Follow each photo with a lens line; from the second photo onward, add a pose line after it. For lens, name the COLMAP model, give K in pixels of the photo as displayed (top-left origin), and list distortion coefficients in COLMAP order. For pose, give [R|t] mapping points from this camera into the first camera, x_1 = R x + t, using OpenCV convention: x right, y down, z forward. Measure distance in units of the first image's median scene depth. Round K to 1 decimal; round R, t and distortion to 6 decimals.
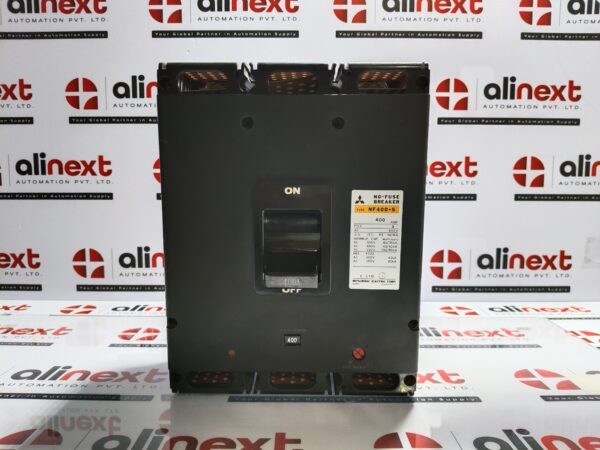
lens RADIAL K [[466.2, 0, 300.3], [0, 466.2, 229.4], [0, 0, 1]] dist [-0.005372, -0.063156]
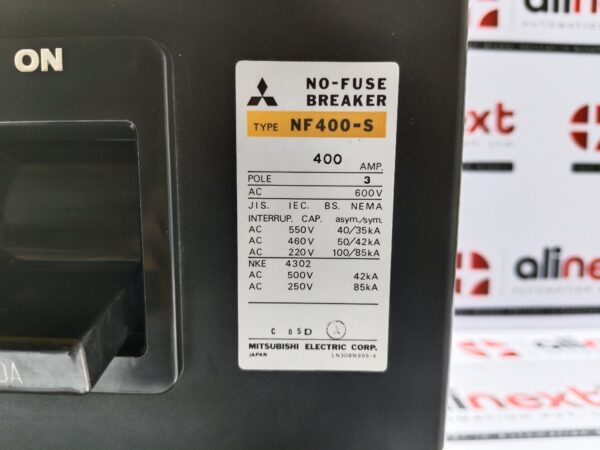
lens RADIAL K [[466.2, 0, 301.5], [0, 466.2, 227.3], [0, 0, 1]] dist [-0.005372, -0.063156]
pose [[0.999885, 0.000054, 0.015178, 0.148171], [-0.000014, 0.999996, -0.002647, 0.027417], [-0.015179, 0.002647, 0.999881, 0.678487]]
